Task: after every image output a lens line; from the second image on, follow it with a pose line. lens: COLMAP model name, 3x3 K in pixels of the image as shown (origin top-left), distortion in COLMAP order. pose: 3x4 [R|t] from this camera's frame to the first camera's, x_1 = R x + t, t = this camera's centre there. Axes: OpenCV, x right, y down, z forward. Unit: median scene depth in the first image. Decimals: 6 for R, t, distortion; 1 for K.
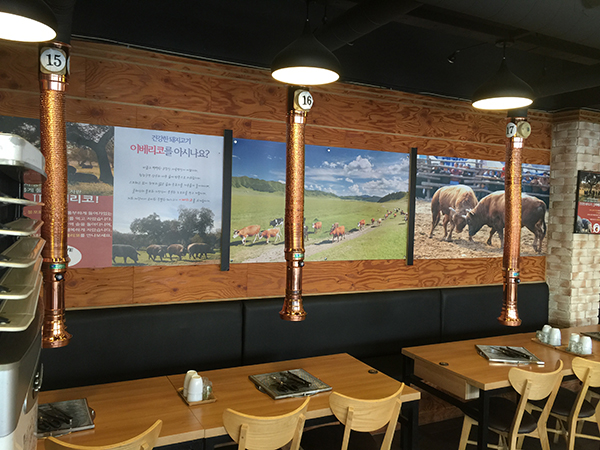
lens RADIAL K [[501.7, 0, 302.1], [0, 501.7, 224.5], [0, 0, 1]] dist [0.069449, -0.076050]
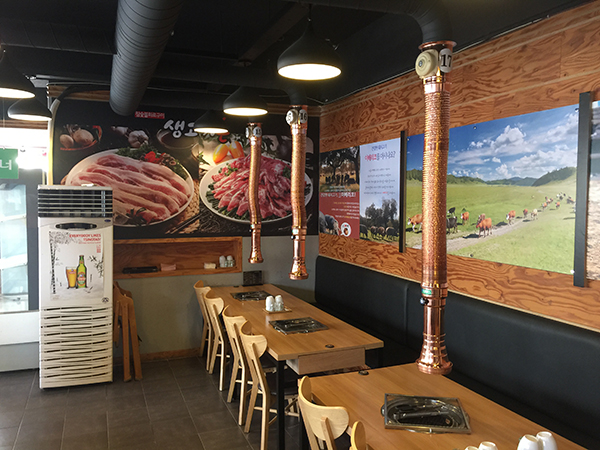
lens RADIAL K [[501.7, 0, 301.4], [0, 501.7, 222.9], [0, 0, 1]] dist [0.069449, -0.076050]
pose [[-0.072028, 0.024961, -0.997090, 1.136904], [-0.041911, 0.998728, 0.028029, 0.001081], [0.996522, 0.043808, -0.070891, 0.945759]]
